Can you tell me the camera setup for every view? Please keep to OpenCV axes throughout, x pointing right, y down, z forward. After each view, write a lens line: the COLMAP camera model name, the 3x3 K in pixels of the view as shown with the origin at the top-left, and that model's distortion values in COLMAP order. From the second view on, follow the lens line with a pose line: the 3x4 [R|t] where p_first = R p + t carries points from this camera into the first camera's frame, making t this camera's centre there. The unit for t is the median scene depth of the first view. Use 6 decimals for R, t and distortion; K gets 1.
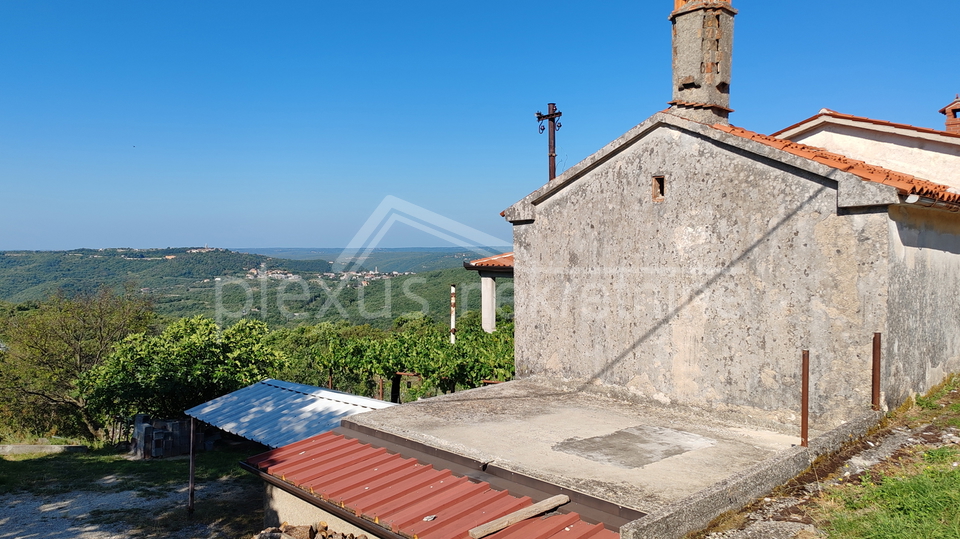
lens RADIAL K [[721.0, 0, 480.0], [0, 721.0, 269.5], [0, 0, 1]] dist [0.114436, -0.171649]
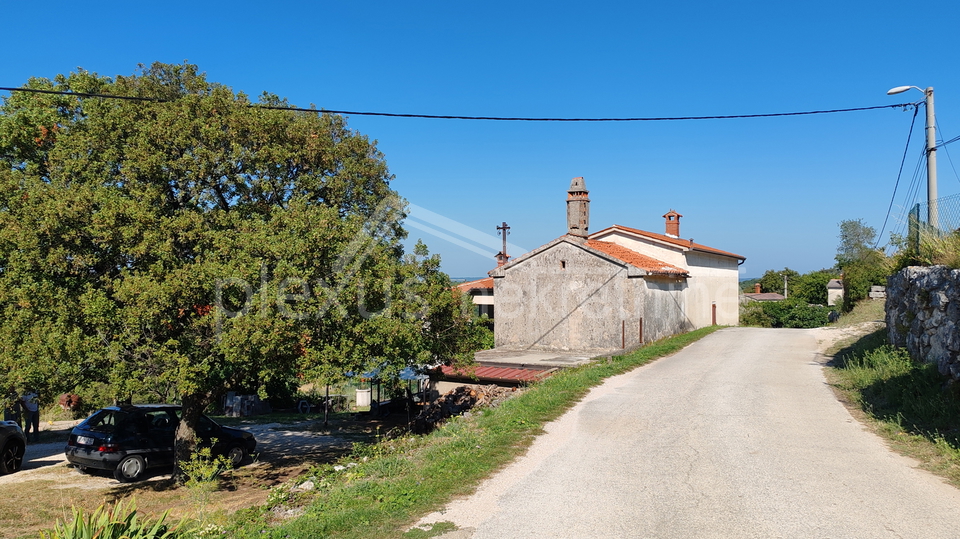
lens RADIAL K [[721.0, 0, 480.0], [0, 721.0, 269.5], [0, 0, 1]] dist [0.114436, -0.171649]
pose [[0.955779, 0.002691, 0.294073, -0.807753], [0.010921, 0.998944, -0.044637, 0.012041], [-0.293882, 0.045874, 0.954740, -1.385136]]
